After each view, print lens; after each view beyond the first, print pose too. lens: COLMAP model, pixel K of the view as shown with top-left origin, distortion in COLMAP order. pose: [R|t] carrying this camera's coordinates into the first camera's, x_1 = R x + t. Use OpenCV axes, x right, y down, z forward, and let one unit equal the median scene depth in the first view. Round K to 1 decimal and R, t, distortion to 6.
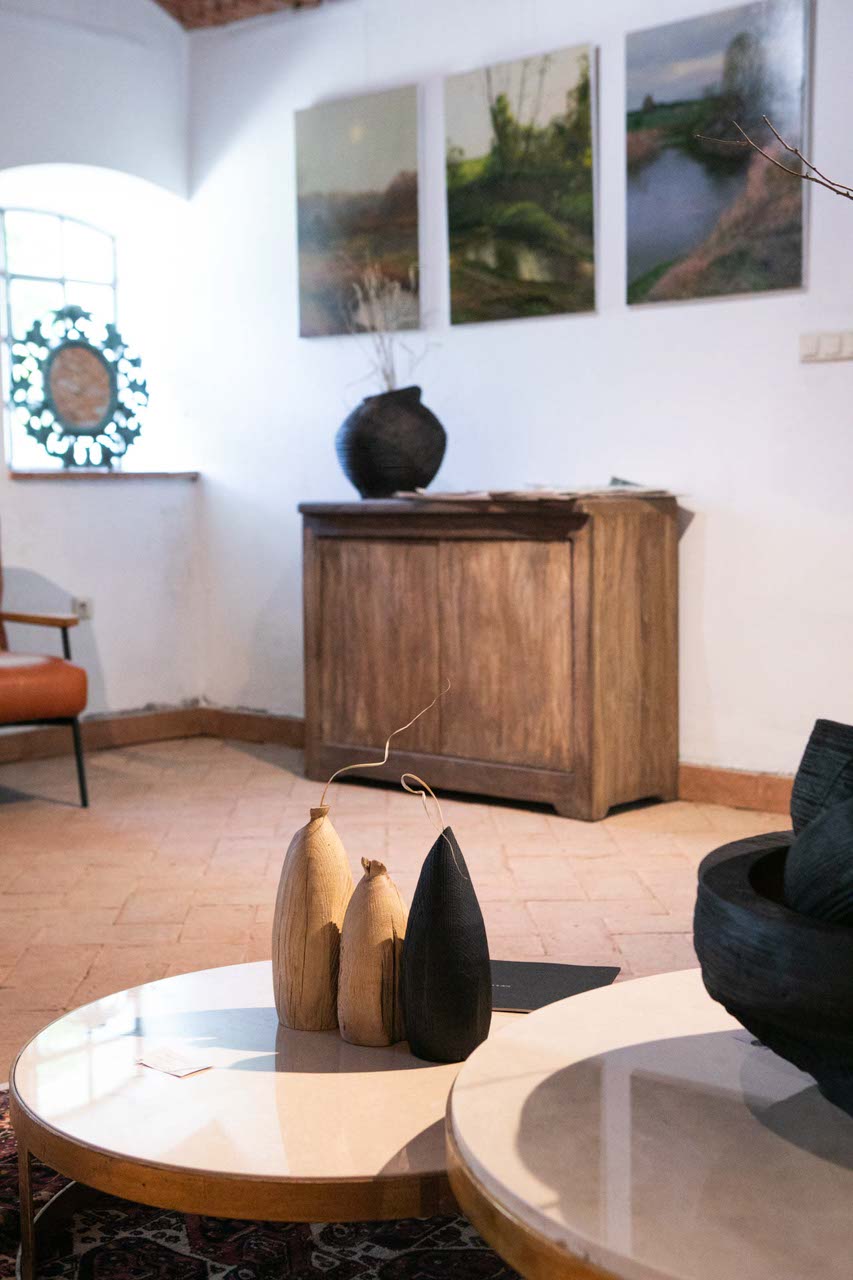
lens RADIAL K [[1696.1, 0, 427.0], [0, 1696.1, 640.7], [0, 0, 1]] dist [-0.105368, 0.000000]
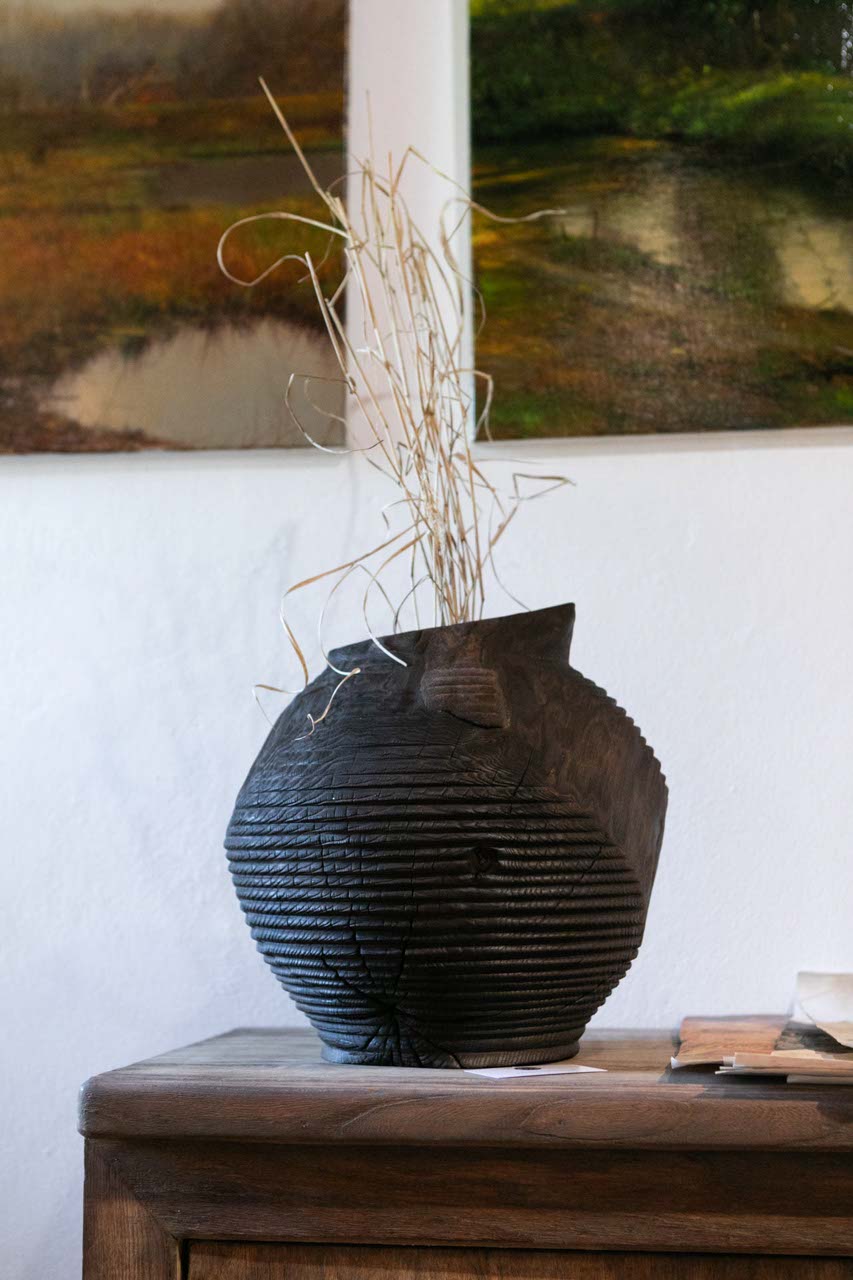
lens RADIAL K [[1696.1, 0, 426.8], [0, 1696.1, 636.8], [0, 0, 1]] dist [-0.105368, 0.000000]
pose [[0.804117, 0.073726, 0.589882, -0.174146], [0.056169, 0.978418, -0.198855, -0.094307], [-0.591812, 0.193035, 0.782621, 0.794229]]
